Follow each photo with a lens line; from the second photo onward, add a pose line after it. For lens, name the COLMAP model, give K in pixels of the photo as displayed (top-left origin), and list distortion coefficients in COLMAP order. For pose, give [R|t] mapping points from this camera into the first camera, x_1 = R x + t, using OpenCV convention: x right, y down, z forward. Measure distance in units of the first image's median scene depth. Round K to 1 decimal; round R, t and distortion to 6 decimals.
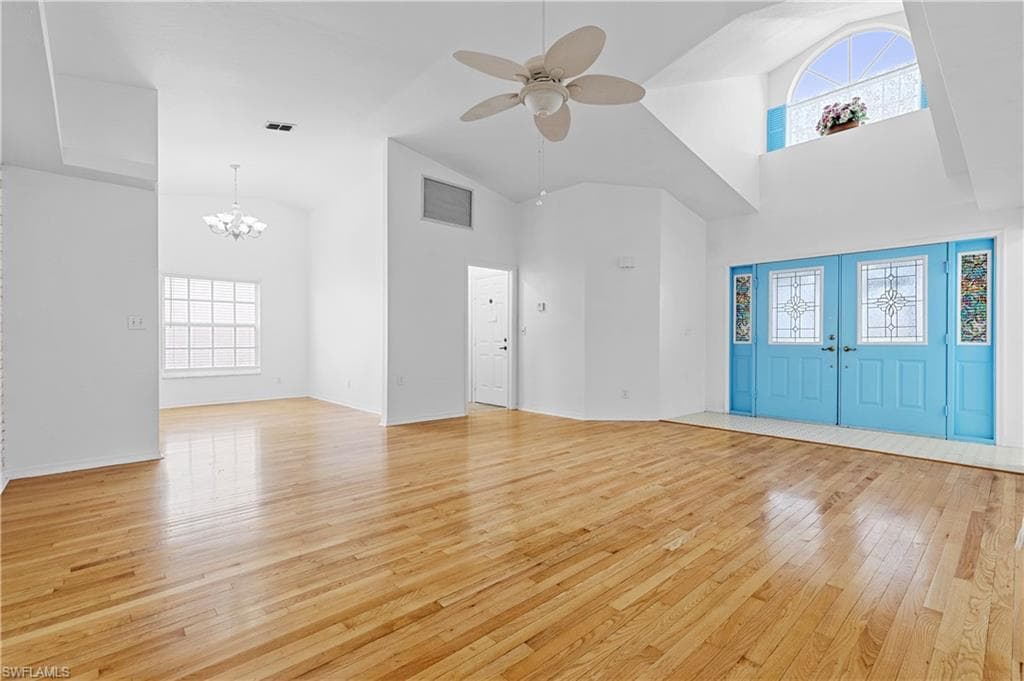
lens RADIAL K [[460.3, 0, 516.2], [0, 460.3, 342.3], [0, 0, 1]] dist [0.000815, -0.000170]
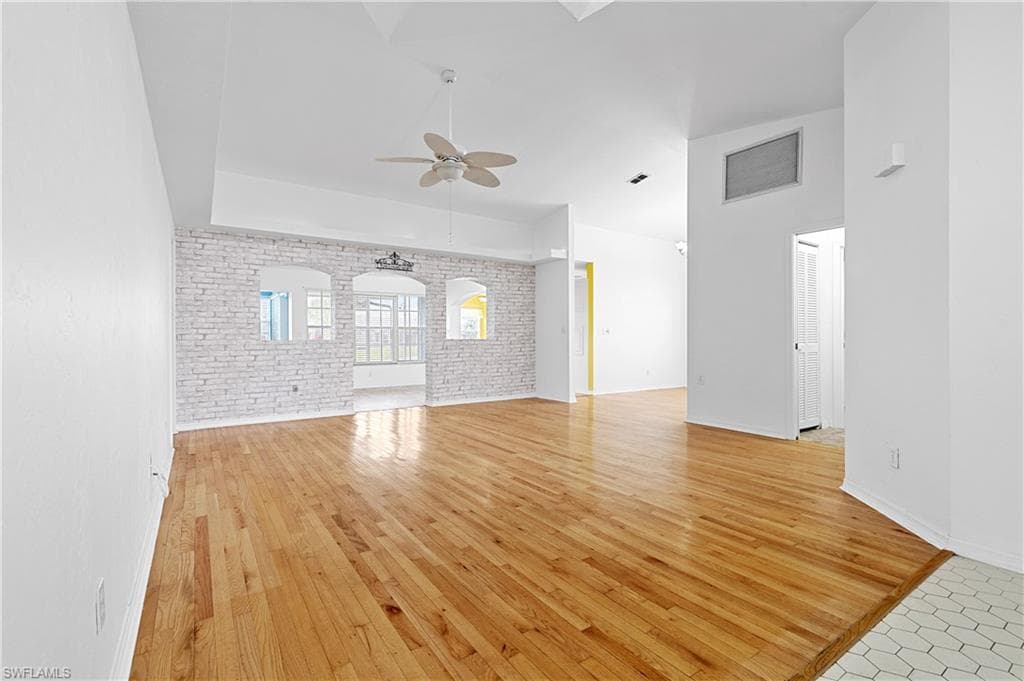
lens RADIAL K [[460.3, 0, 516.2], [0, 460.3, 342.3], [0, 0, 1]] dist [0.000815, -0.000170]
pose [[-0.132316, 0.008953, -0.991167, 1.256830], [-0.001383, 0.999957, 0.009217, -0.006448], [0.991207, 0.002590, -0.132298, 1.205089]]
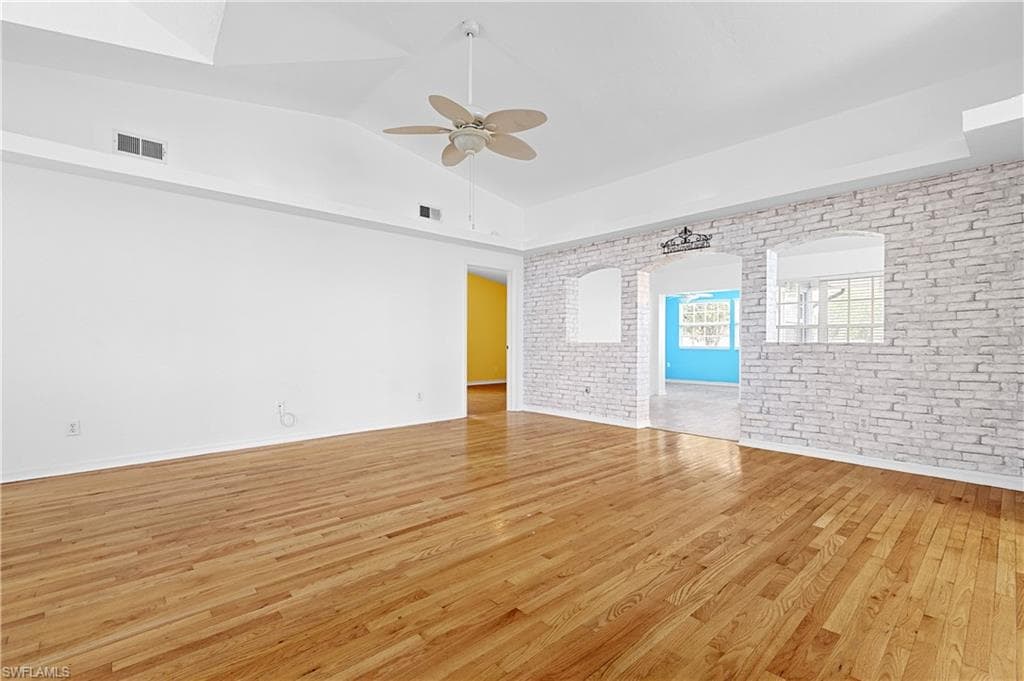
lens RADIAL K [[460.3, 0, 516.2], [0, 460.3, 342.3], [0, 0, 1]] dist [0.000815, -0.000170]
pose [[-0.999999, -0.001281, -0.000773, -0.054111], [-0.001284, 0.999989, 0.004585, -0.006344], [0.000767, 0.004586, -0.999989, 1.906210]]
